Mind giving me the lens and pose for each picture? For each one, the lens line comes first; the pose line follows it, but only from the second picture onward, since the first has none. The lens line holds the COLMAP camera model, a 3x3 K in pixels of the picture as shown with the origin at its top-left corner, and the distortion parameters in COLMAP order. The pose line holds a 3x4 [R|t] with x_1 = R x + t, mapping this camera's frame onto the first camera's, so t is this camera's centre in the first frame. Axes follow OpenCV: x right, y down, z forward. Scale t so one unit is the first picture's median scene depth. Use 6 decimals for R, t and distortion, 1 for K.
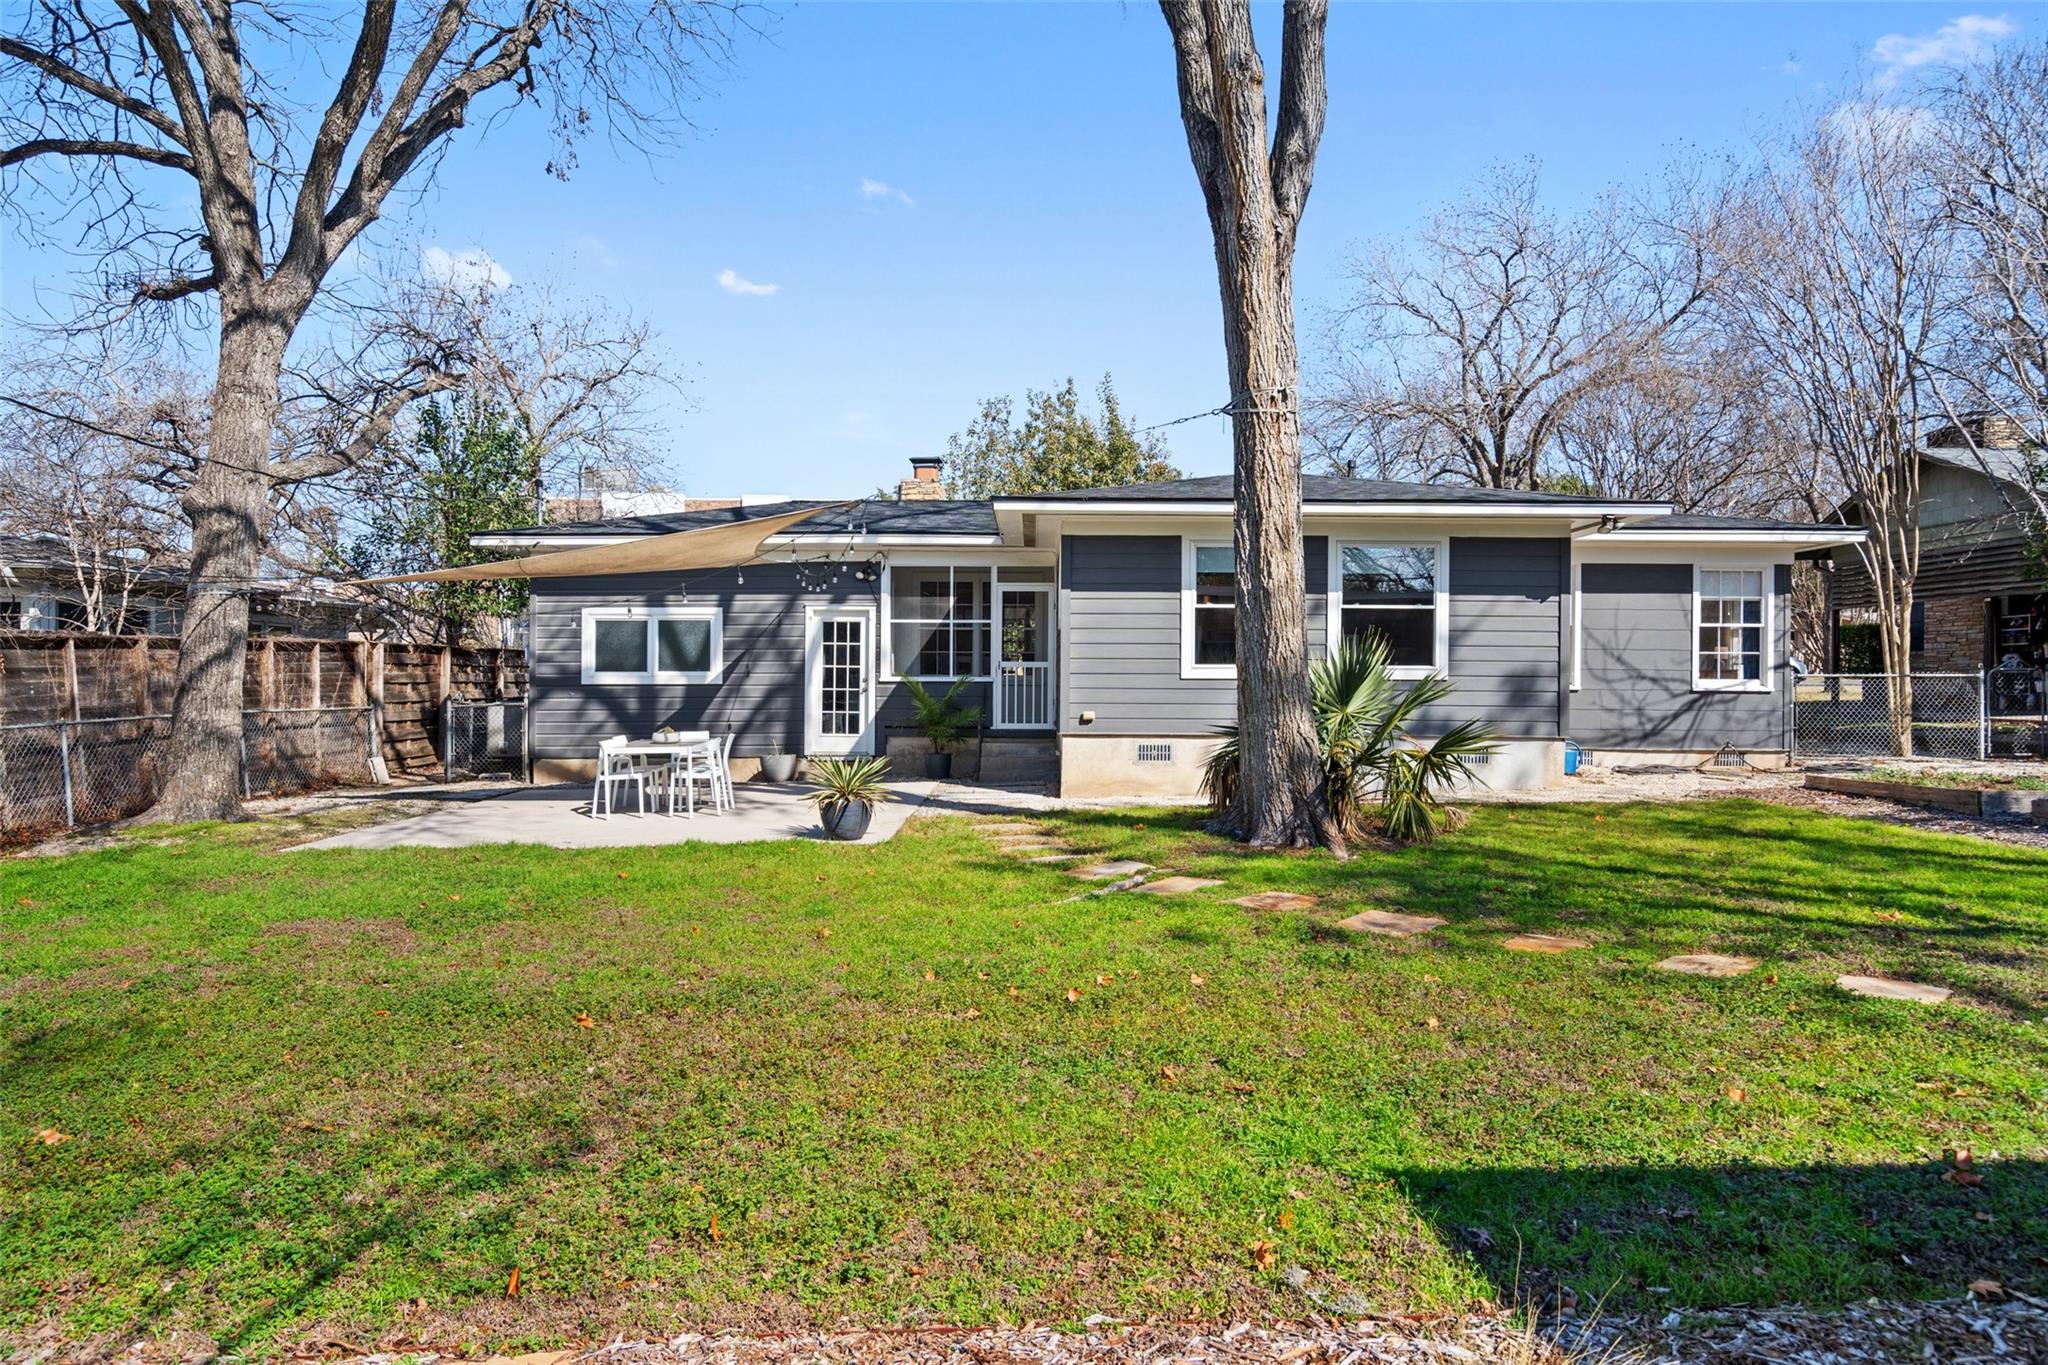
lens RADIAL K [[1284.0, 0, 1024.0], [0, 1284.0, 682.5], [0, 0, 1]] dist [0.009415, 0.001997]
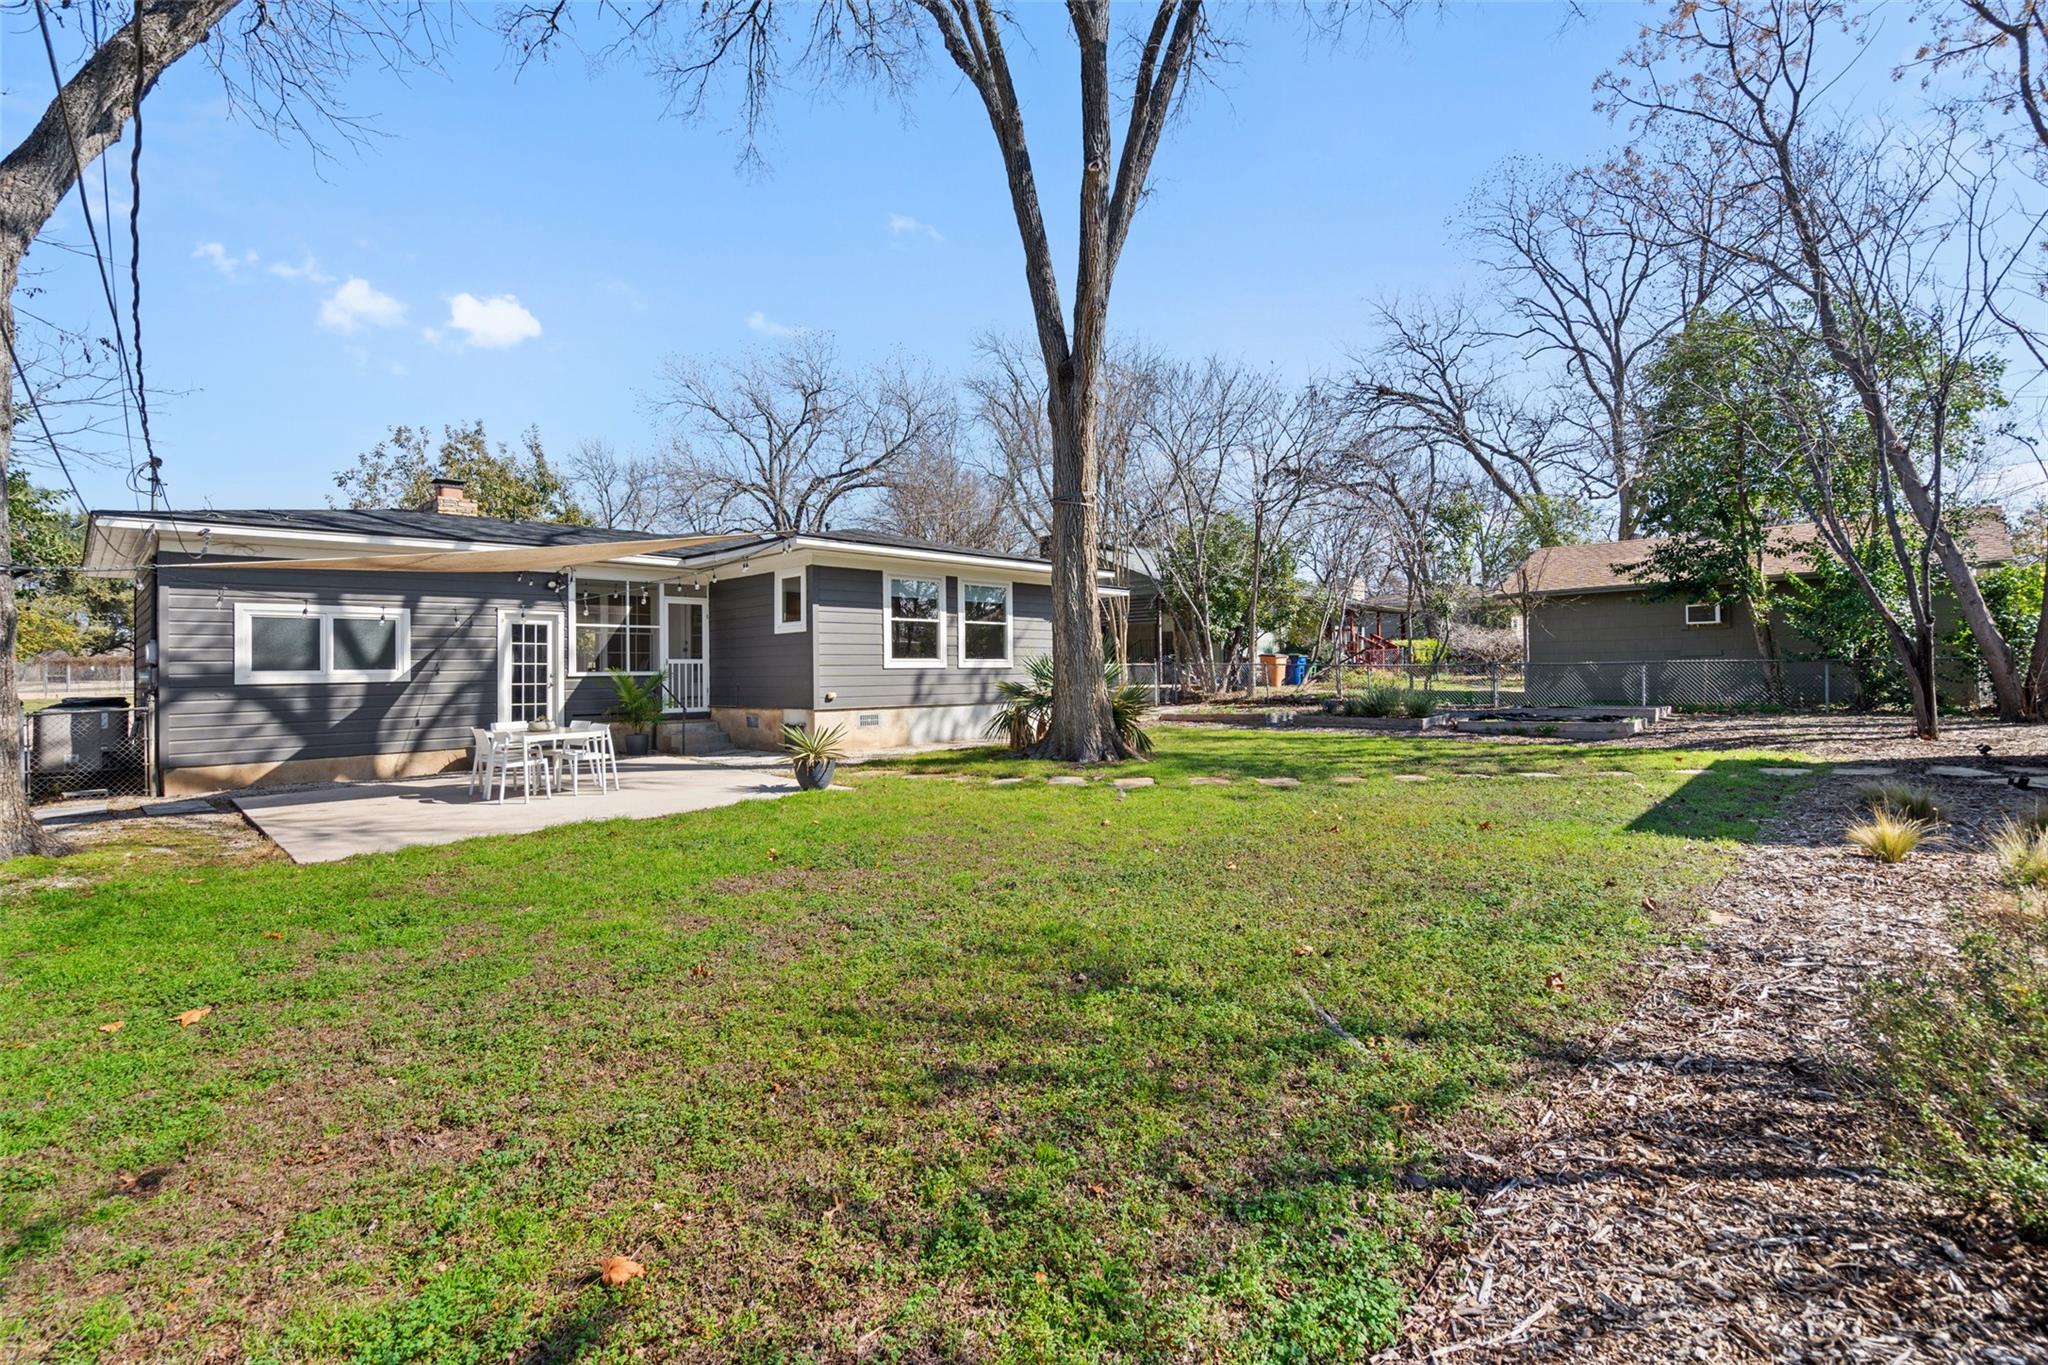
lens RADIAL K [[925.5, 0, 1024.0], [0, 925.5, 682.5], [0, 0, 1]] dist [-0.000697, 0.000038]
pose [[0.698737, -0.020355, 0.715089, -0.425932], [0.020360, 0.999756, 0.008564, 0.005824], [-0.715089, 0.008575, 0.698981, 0.119964]]
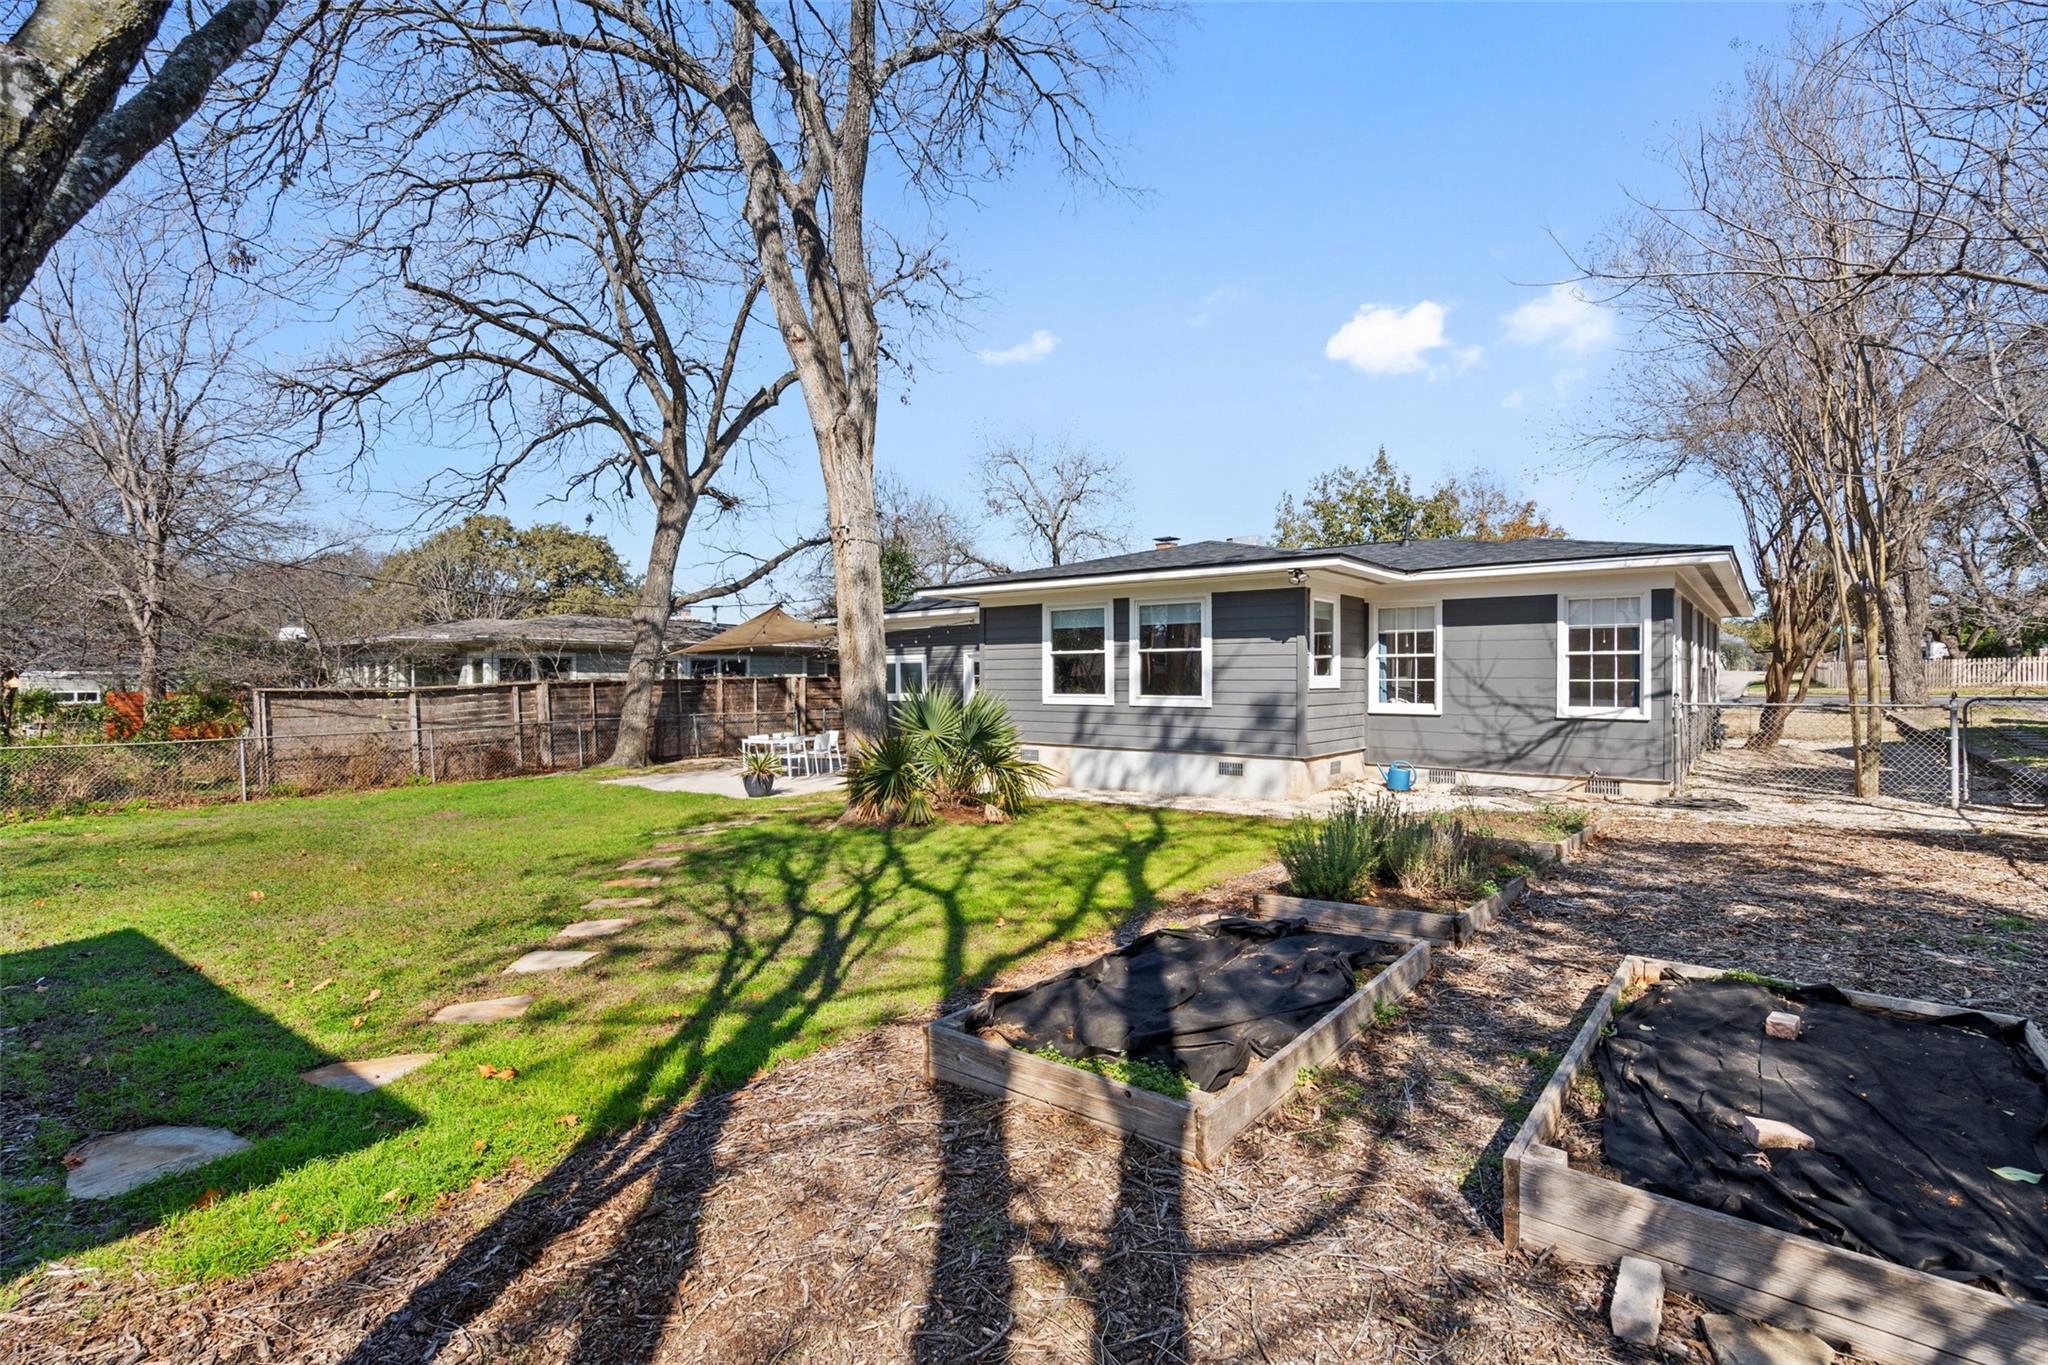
lens RADIAL K [[925.5, 0, 1024.0], [0, 925.5, 682.5], [0, 0, 1]] dist [-0.000697, 0.000038]
pose [[0.779652, -0.003219, -0.626205, 0.611848], [0.005147, 0.999986, 0.001268, -0.023221], [0.626192, -0.004211, 0.779657, 0.150153]]
